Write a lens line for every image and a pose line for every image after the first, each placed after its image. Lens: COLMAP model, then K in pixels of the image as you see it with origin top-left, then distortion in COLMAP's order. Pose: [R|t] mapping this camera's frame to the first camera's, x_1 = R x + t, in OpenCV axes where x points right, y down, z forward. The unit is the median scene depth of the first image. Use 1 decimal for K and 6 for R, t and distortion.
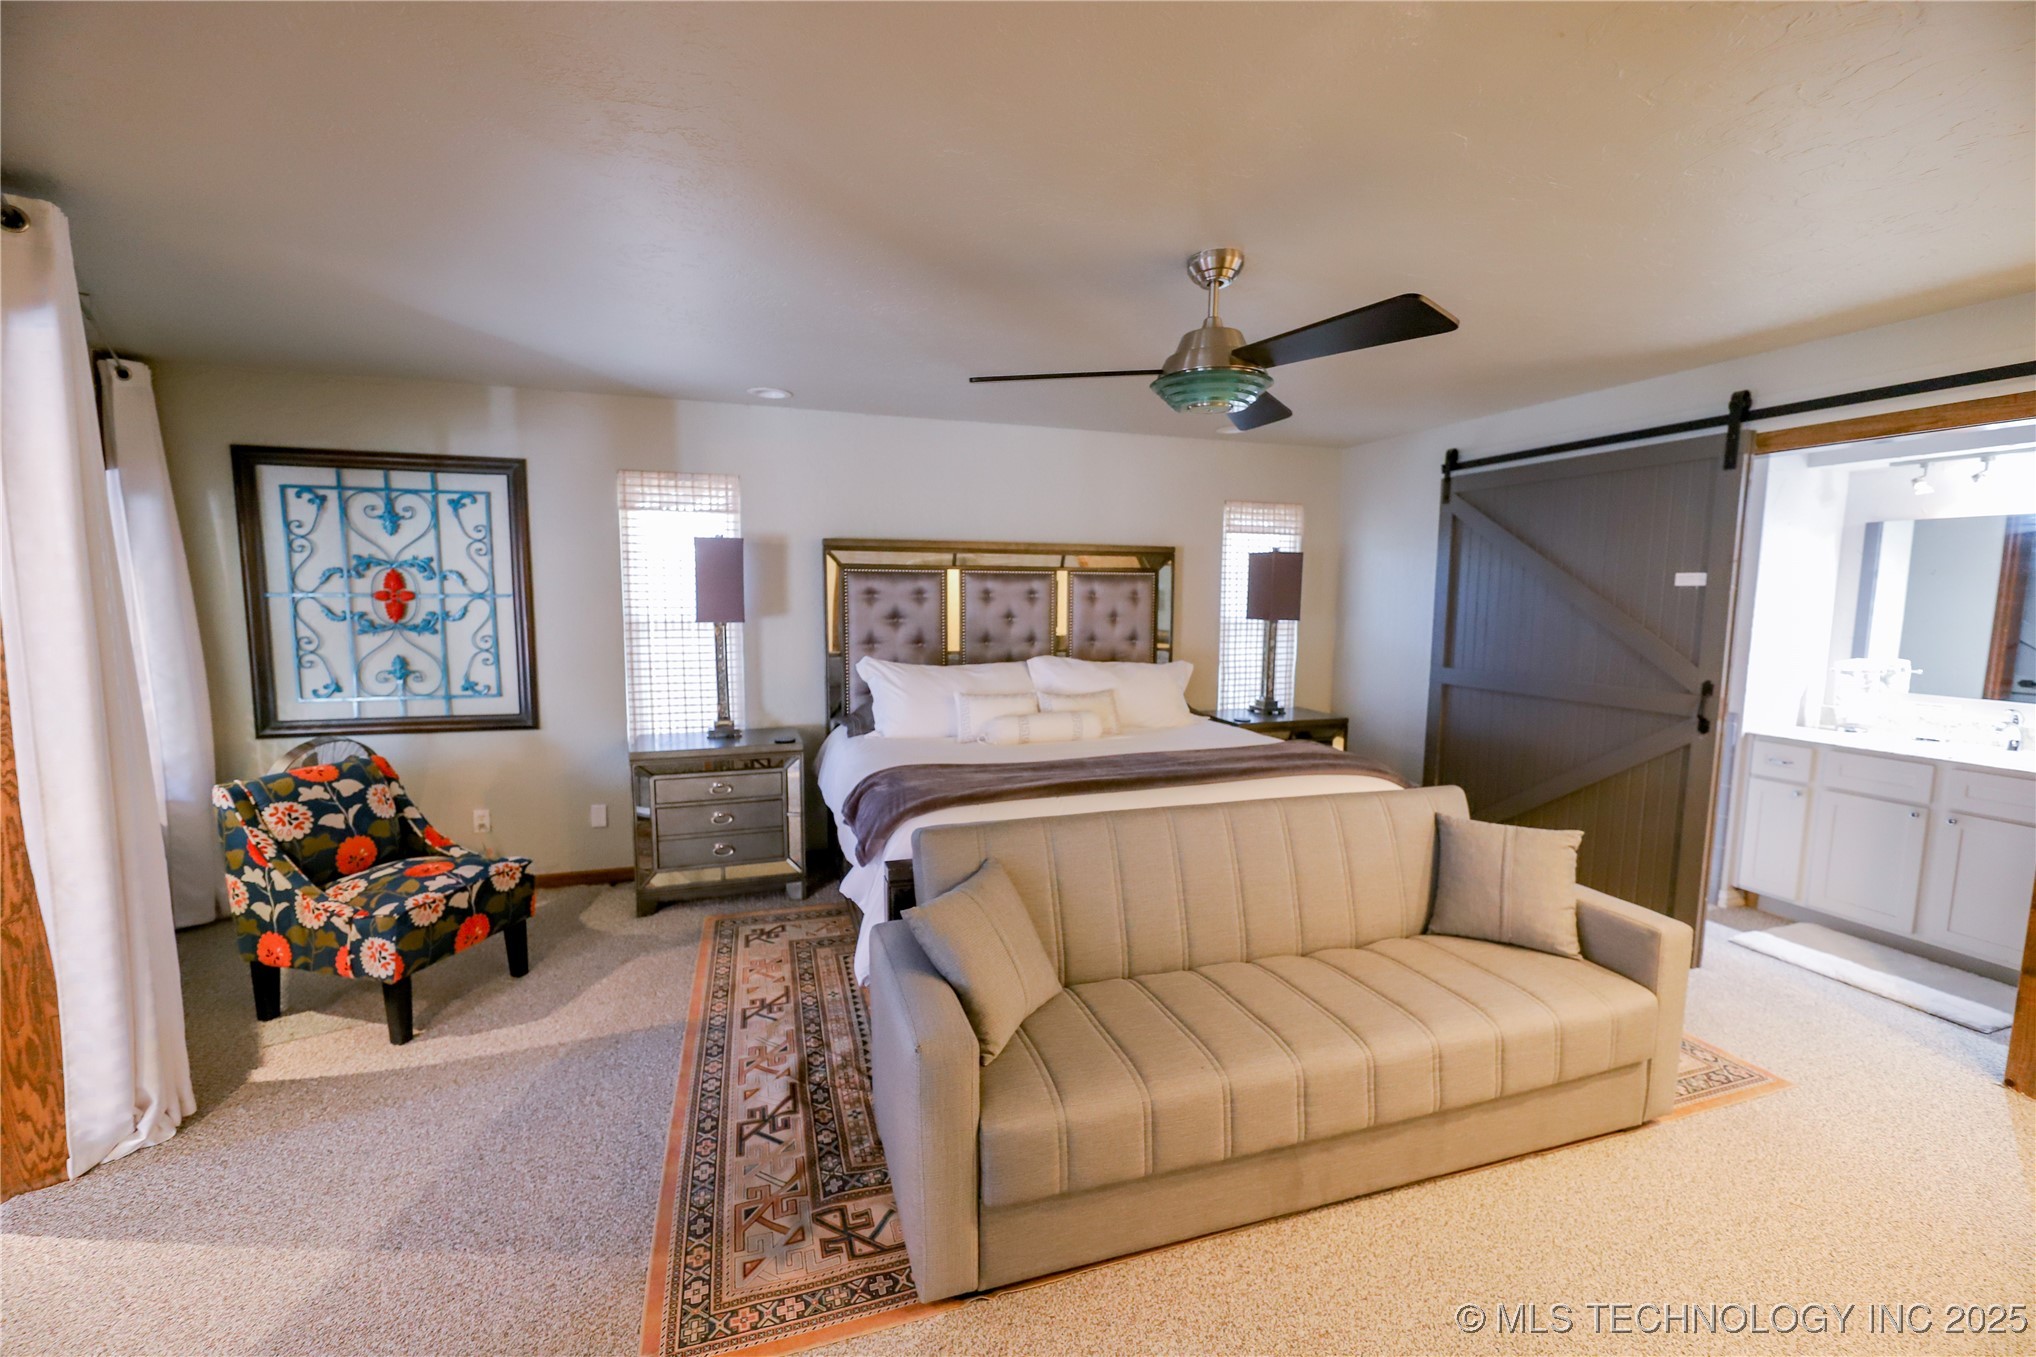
lens RADIAL K [[821.6, 0, 1010.0], [0, 821.6, 677.4], [0, 0, 1]] dist [-0.001931, -0.000263]
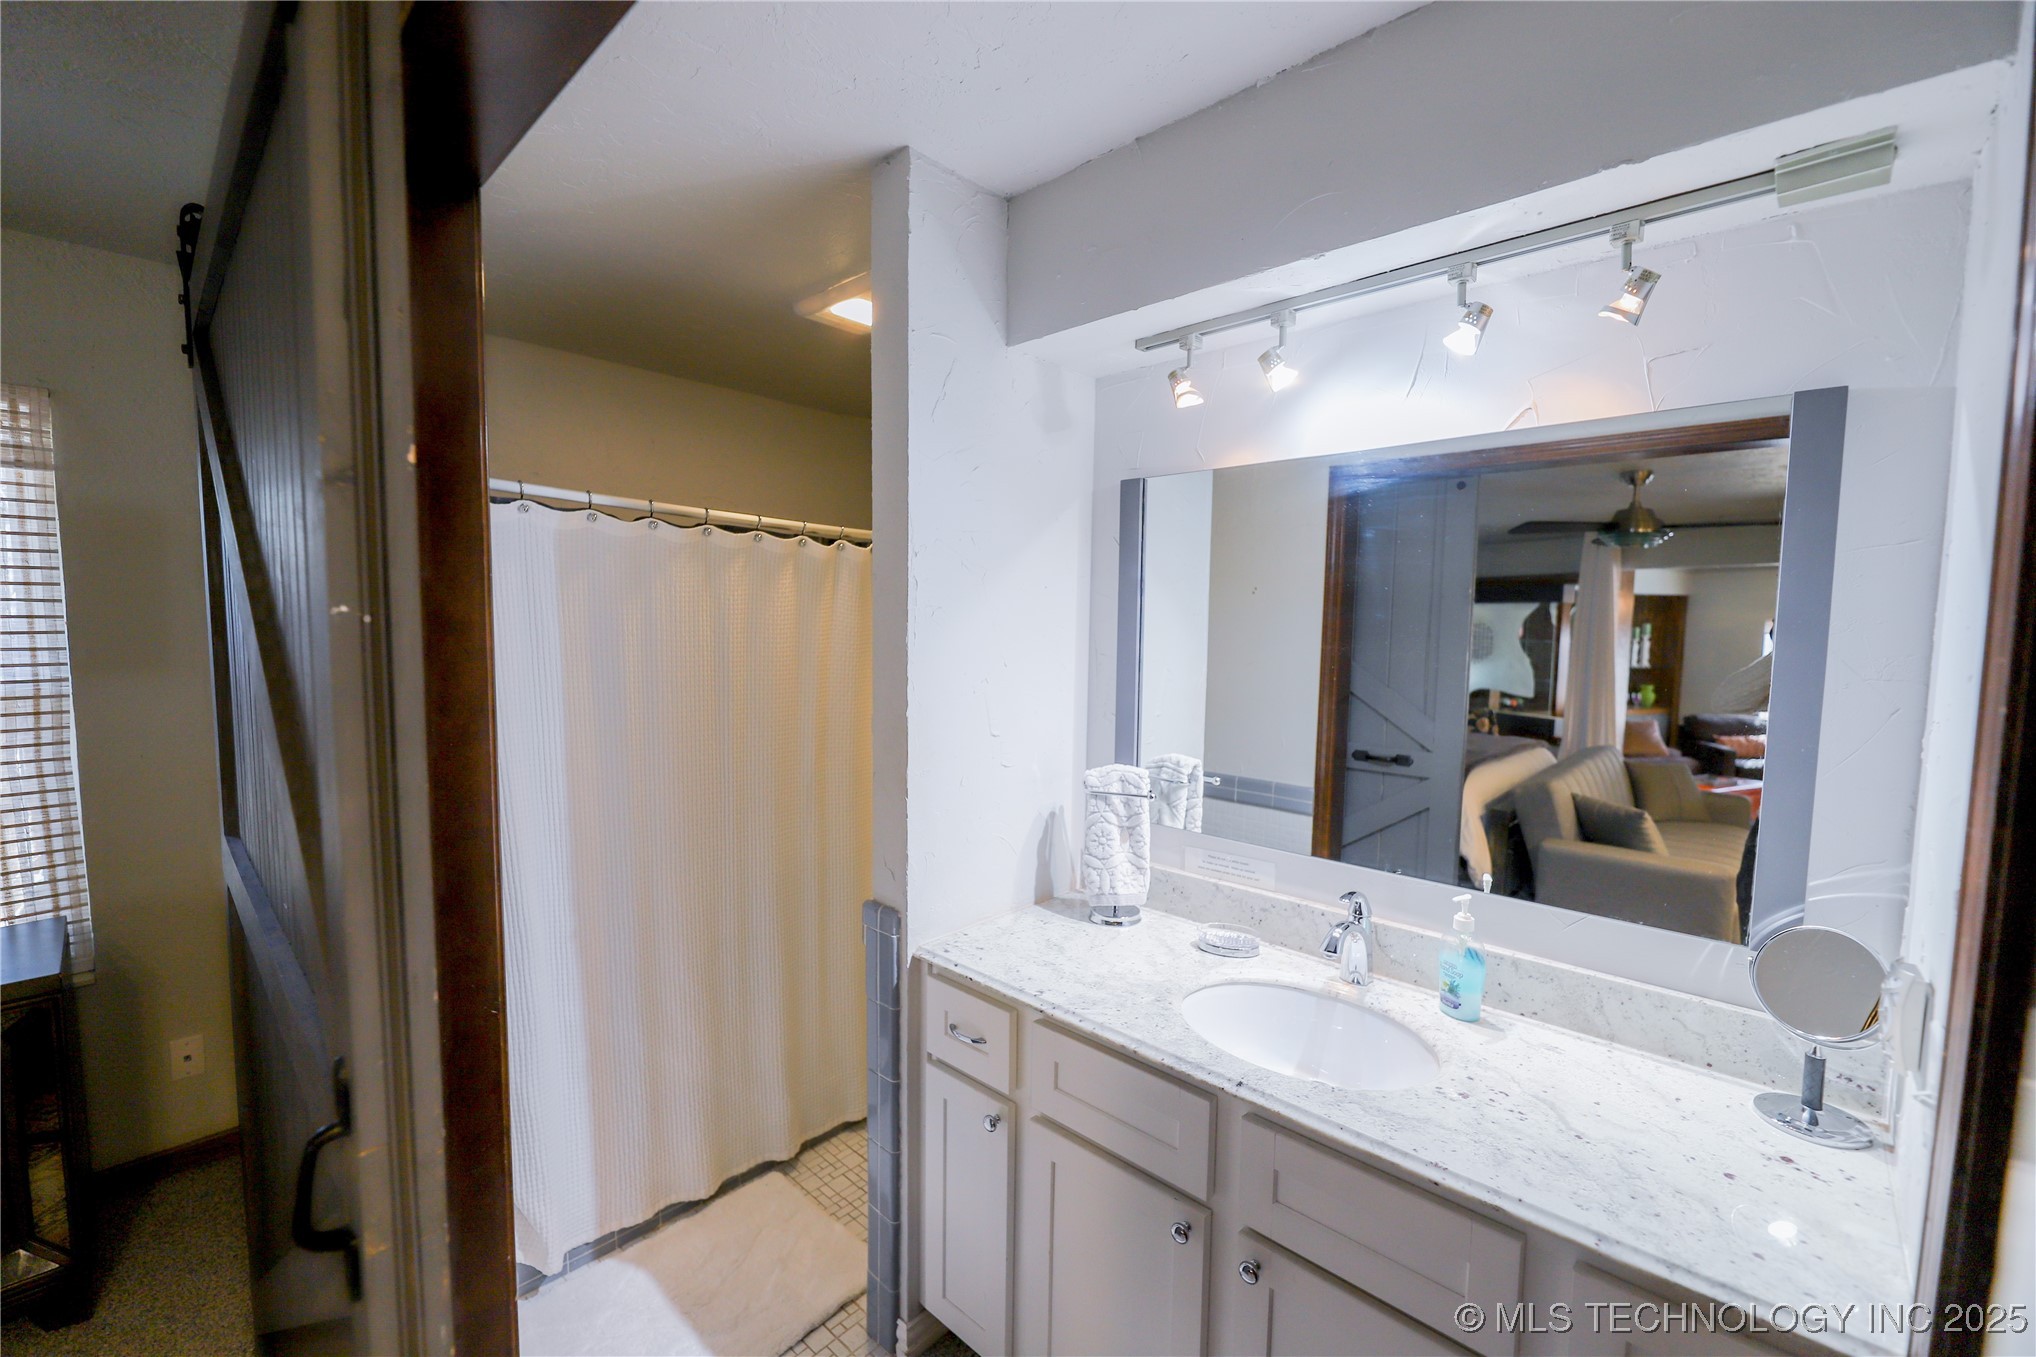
lens RADIAL K [[821.6, 0, 1010.0], [0, 821.6, 677.4], [0, 0, 1]] dist [-0.001931, -0.000263]
pose [[0.877435, -0.033640, 0.478515, 0.899416], [0.048296, 0.998664, -0.018352, -0.078571], [-0.477259, 0.039213, 0.877887, 0.730013]]
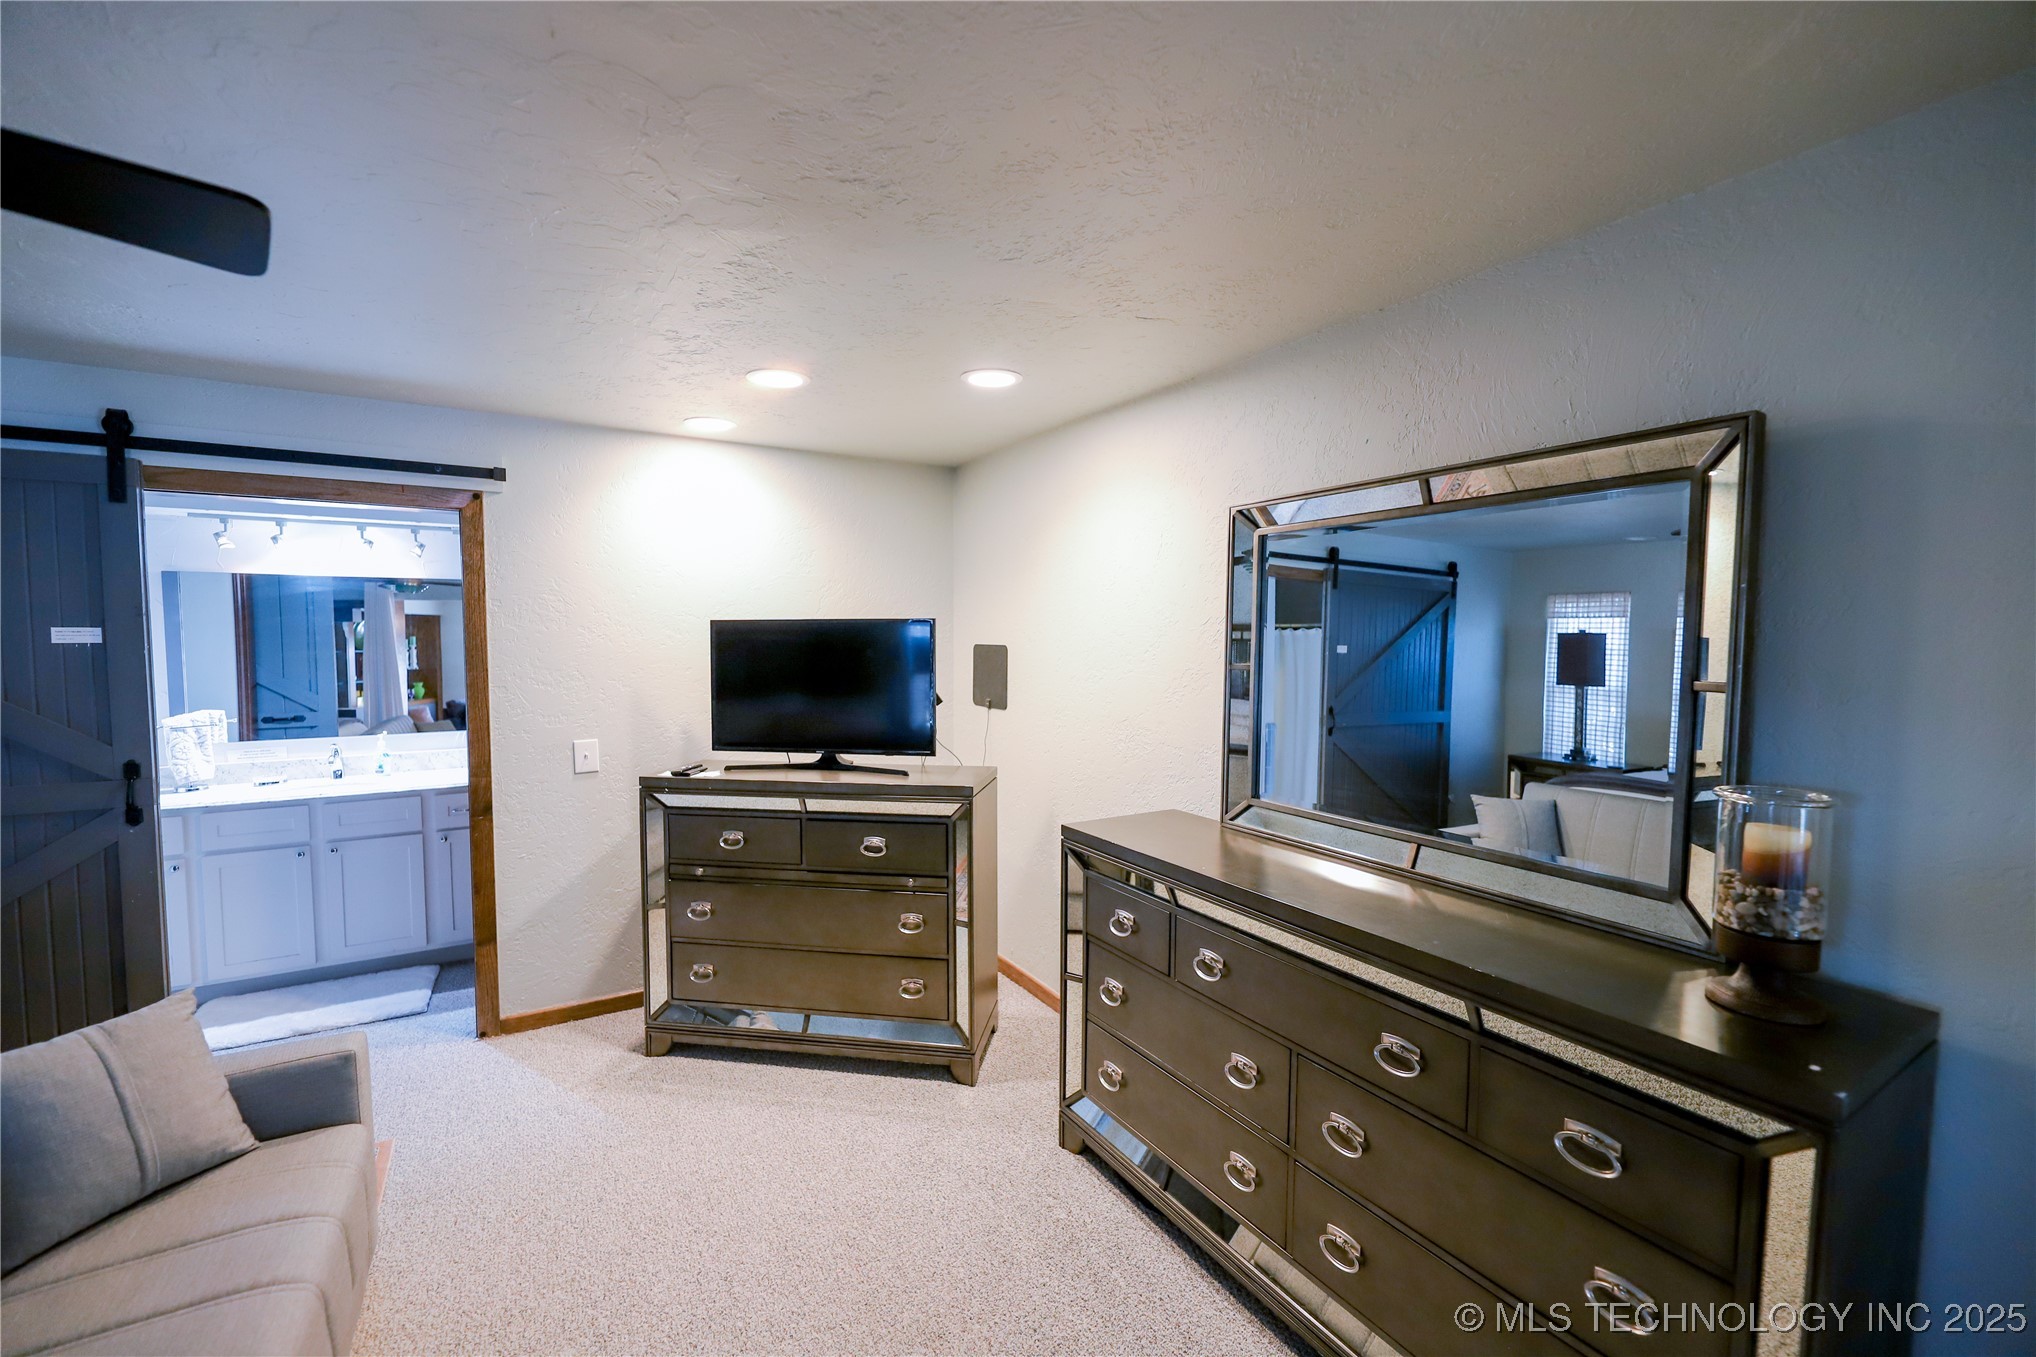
lens RADIAL K [[821.6, 0, 1010.0], [0, 821.6, 677.4], [0, 0, 1]] dist [-0.001931, -0.000263]
pose [[-0.221303, -0.057697, 0.973497, -0.123133], [0.098232, 0.991852, 0.081116, -0.056898], [-0.970245, 0.113580, -0.213832, 0.318899]]
